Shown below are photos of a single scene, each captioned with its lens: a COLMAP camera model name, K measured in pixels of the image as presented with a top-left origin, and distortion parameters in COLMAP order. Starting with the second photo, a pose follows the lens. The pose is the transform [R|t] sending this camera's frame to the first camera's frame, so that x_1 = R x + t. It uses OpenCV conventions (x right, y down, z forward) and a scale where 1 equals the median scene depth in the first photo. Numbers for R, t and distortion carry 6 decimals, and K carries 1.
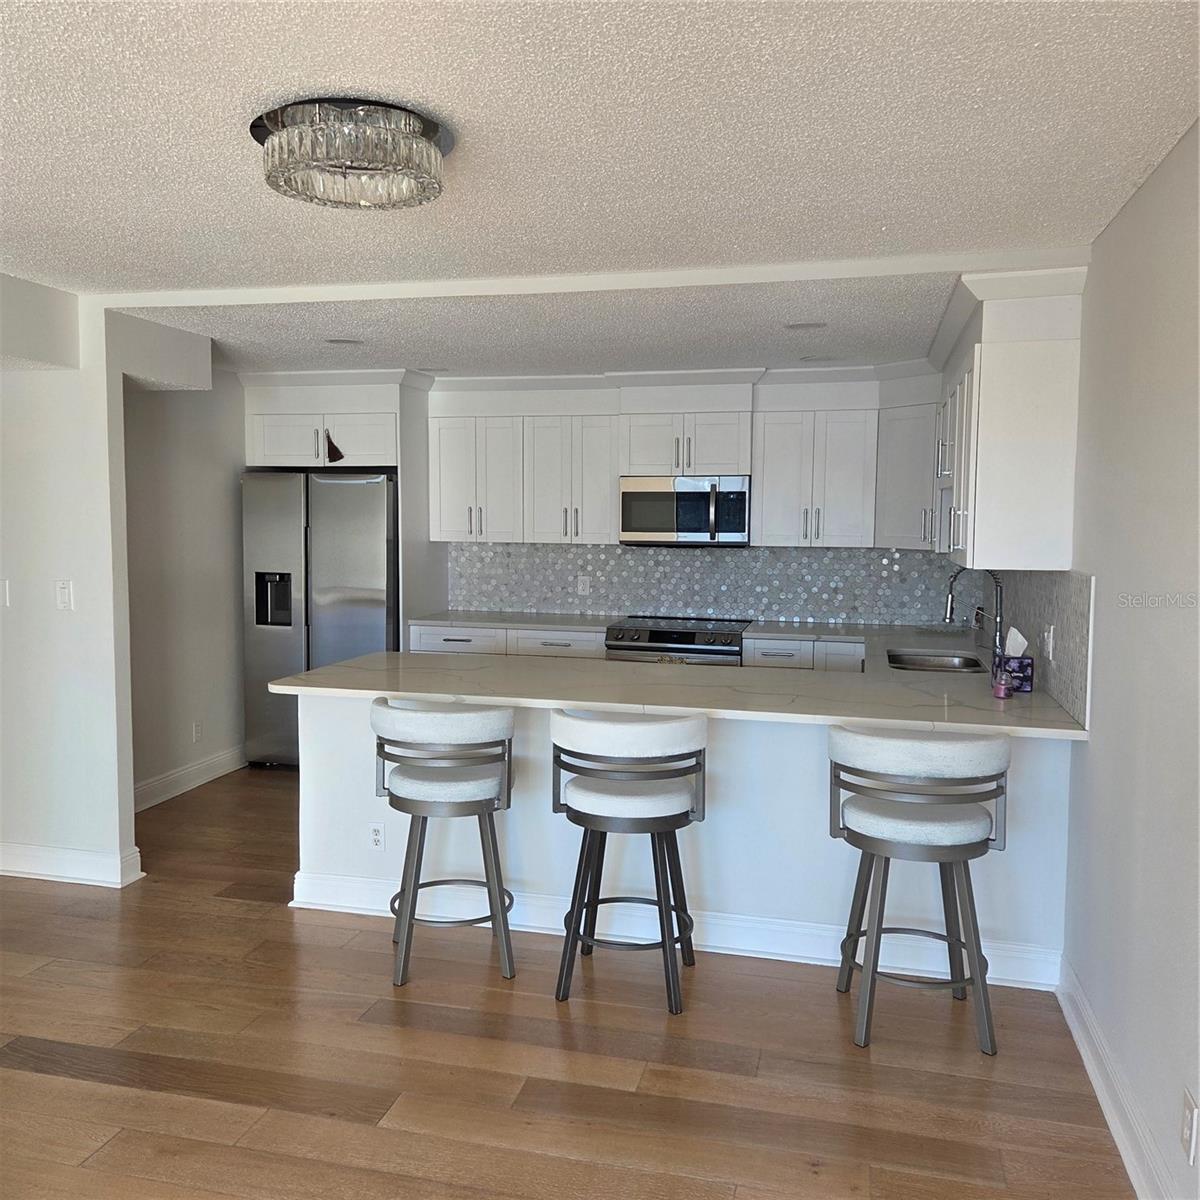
lens RADIAL K [[1047.3, 0, 584.2], [0, 1047.3, 584.2], [0, 0, 1]] dist [0.066580, -0.003259]
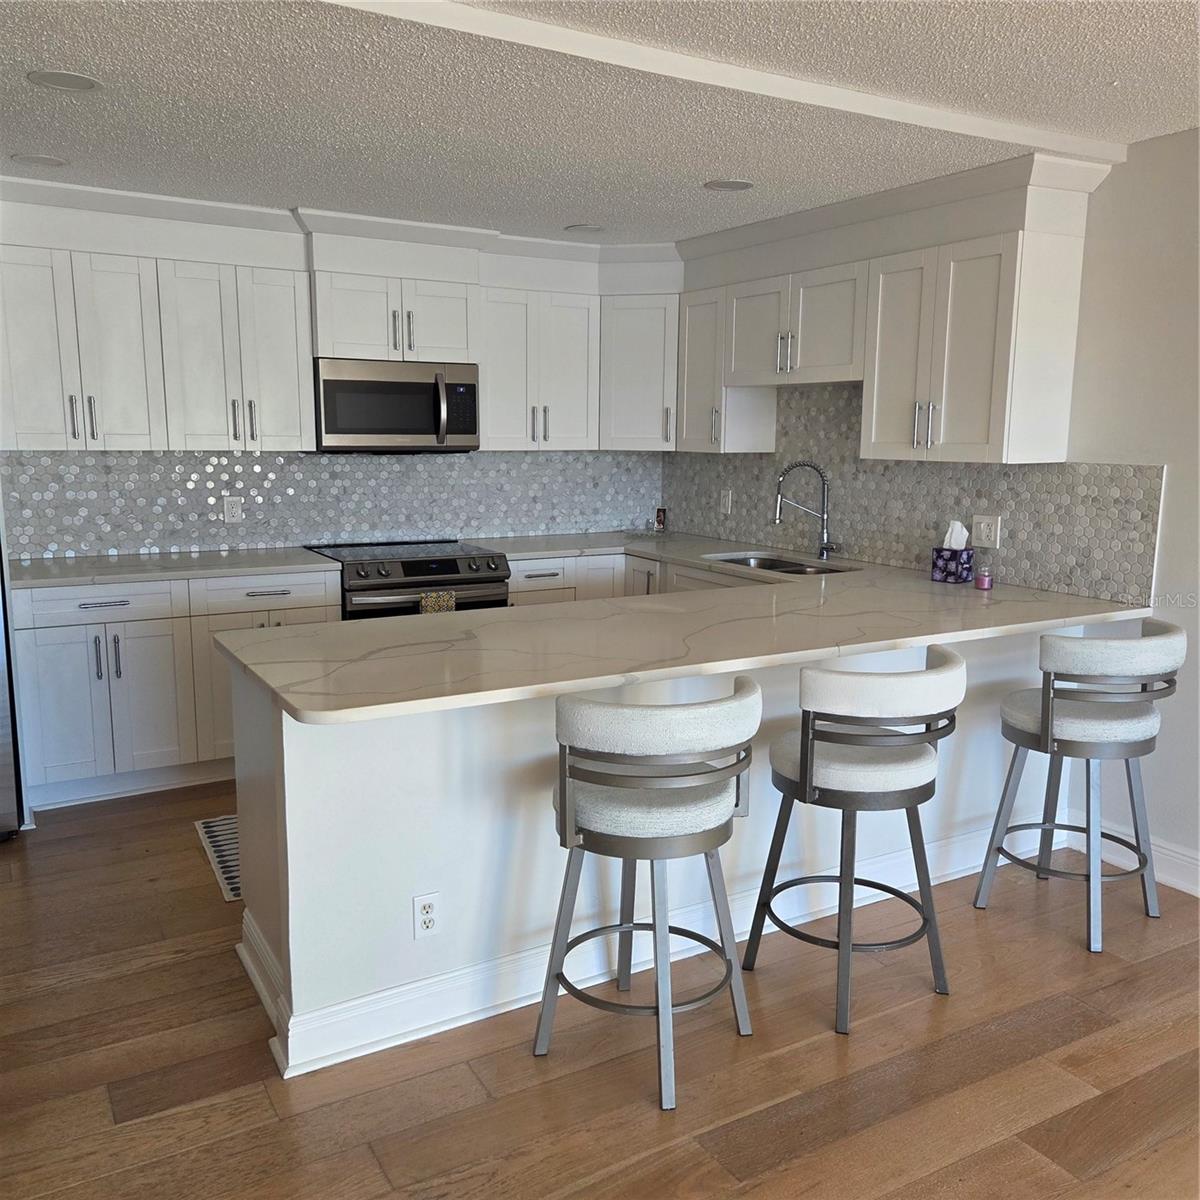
lens RADIAL K [[1047.3, 0, 584.2], [0, 1047.3, 584.2], [0, 0, 1]] dist [0.066580, -0.003259]
pose [[0.710846, -0.104042, 0.695610, -0.357442], [0.044917, 0.993695, 0.102726, -0.012114], [-0.701912, -0.041777, 0.711037, 0.326201]]
